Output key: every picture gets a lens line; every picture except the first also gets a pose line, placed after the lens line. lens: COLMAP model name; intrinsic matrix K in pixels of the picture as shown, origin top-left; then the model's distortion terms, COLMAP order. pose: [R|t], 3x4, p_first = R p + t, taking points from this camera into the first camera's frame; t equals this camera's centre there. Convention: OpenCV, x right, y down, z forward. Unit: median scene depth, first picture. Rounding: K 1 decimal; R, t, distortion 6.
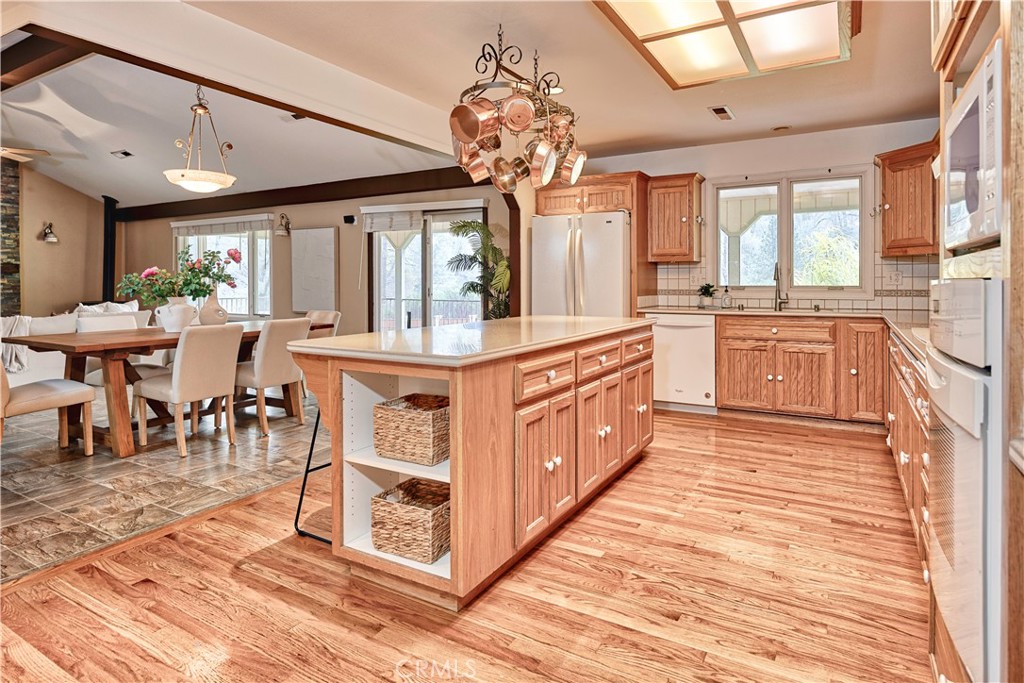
lens RADIAL K [[568.1, 0, 509.8], [0, 568.1, 297.8], [0, 0, 1]] dist [-0.000641, -0.000658]
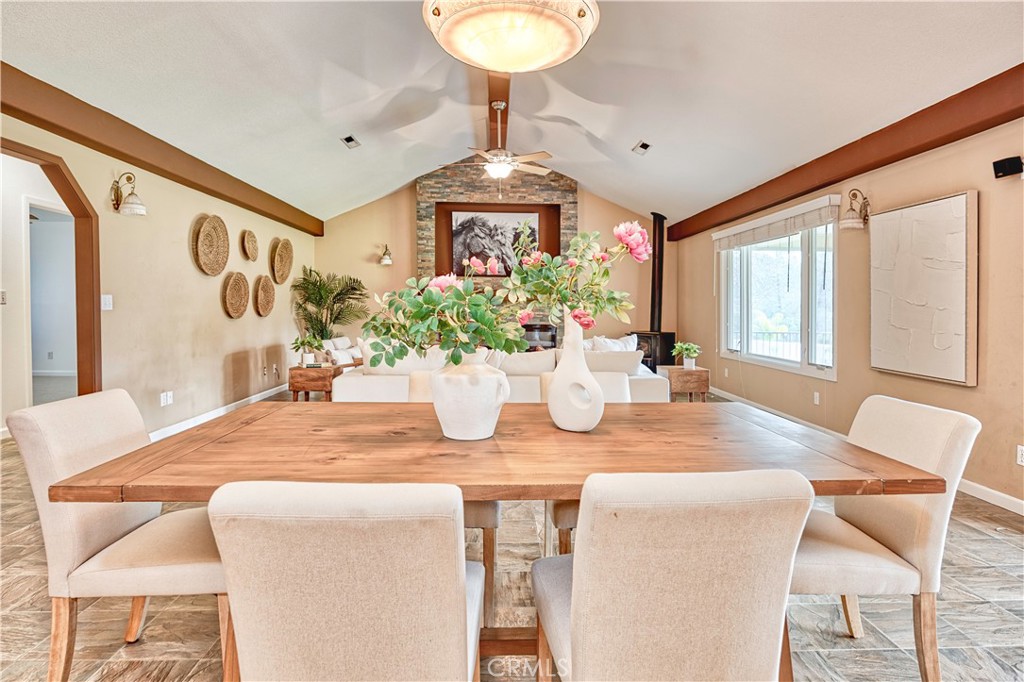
lens RADIAL K [[544.8, 0, 512.0], [0, 544.8, 341.0], [0, 0, 1]] dist [-0.004653, -0.001013]
pose [[0.550494, 0.053863, -0.833099, -0.123638], [-0.030607, 0.998548, 0.044336, -0.011348], [0.834278, 0.001092, 0.551344, 0.395209]]
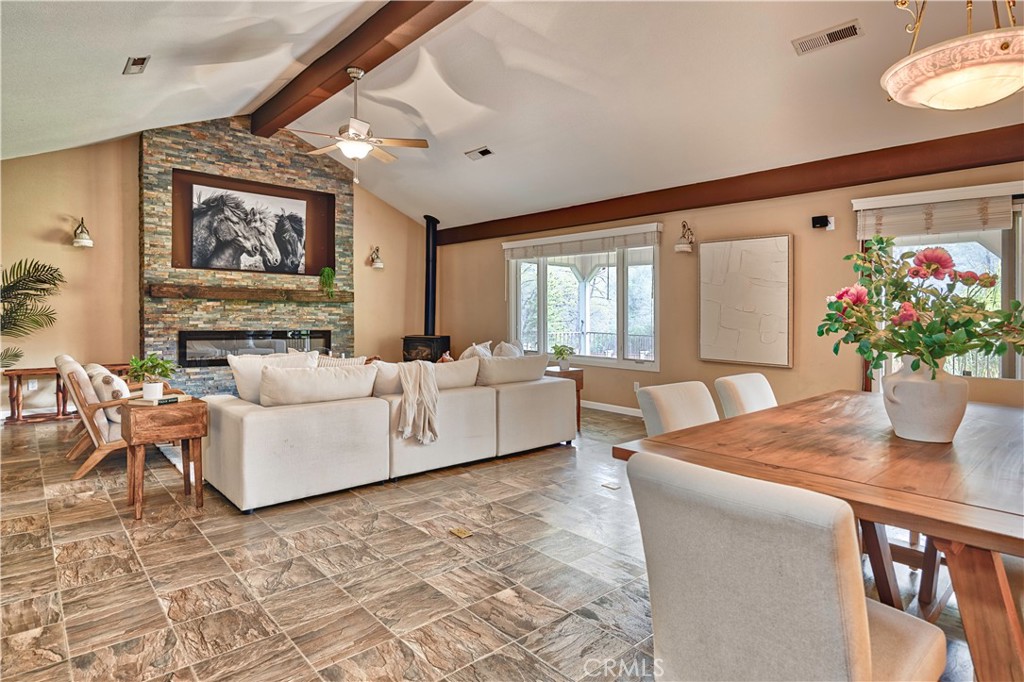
lens RADIAL K [[544.8, 0, 512.0], [0, 544.8, 341.0], [0, 0, 1]] dist [-0.004653, -0.001013]
pose [[0.954195, 0.025791, -0.298072, -0.370918], [-0.019819, 0.999538, 0.023040, -0.007512], [0.298528, -0.016077, 0.954265, 0.257139]]
